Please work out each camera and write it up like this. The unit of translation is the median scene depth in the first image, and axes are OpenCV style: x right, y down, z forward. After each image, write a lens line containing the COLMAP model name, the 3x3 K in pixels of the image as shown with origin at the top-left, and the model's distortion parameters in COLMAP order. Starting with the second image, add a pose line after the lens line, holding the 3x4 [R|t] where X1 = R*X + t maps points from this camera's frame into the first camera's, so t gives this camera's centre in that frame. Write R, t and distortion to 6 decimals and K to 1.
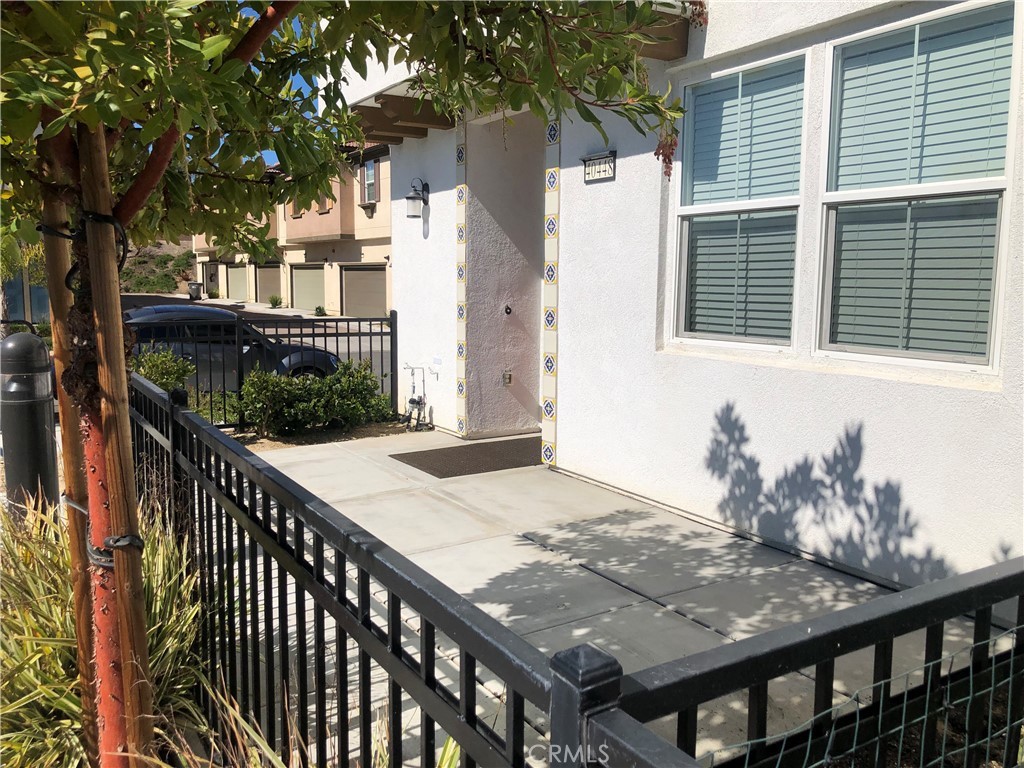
lens RADIAL K [[845.4, 0, 503.2], [0, 845.4, 380.0], [0, 0, 1]] dist [0.026312, -0.011937]
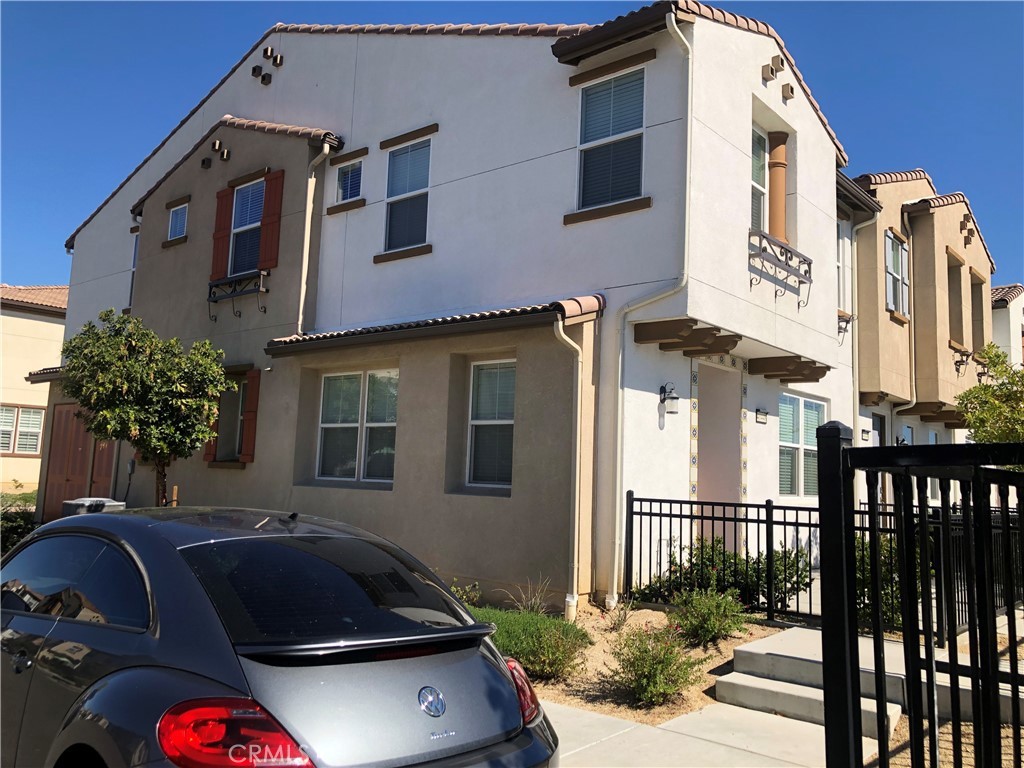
lens RADIAL K [[845.4, 0, 503.2], [0, 845.4, 380.0], [0, 0, 1]] dist [0.026312, -0.011937]
pose [[-0.313821, 0.080058, 0.946101, -1.975867], [0.062841, 0.996005, -0.063437, -0.294674], [-0.947400, 0.039546, -0.317599, 2.683722]]
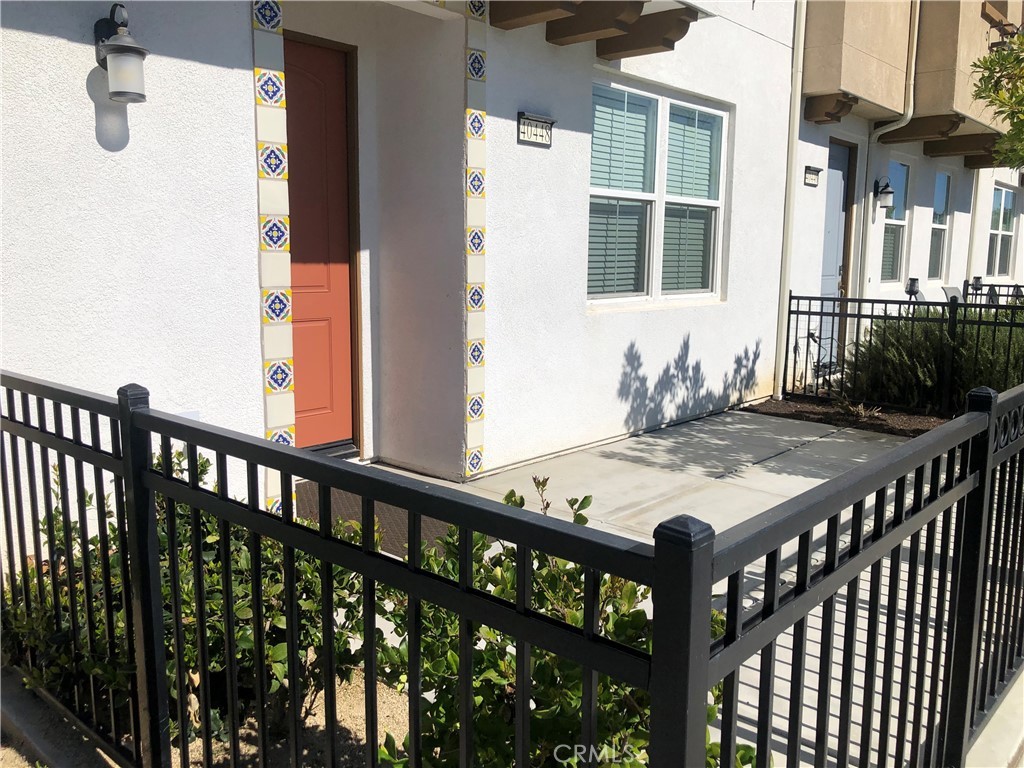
lens RADIAL K [[845.4, 0, 503.2], [0, 845.4, 380.0], [0, 0, 1]] dist [0.026312, -0.011937]
pose [[-0.293112, -0.159105, 0.942747, -0.960067], [0.095913, 0.976188, 0.194569, -0.197609], [-0.951255, 0.147453, -0.270872, 1.579575]]
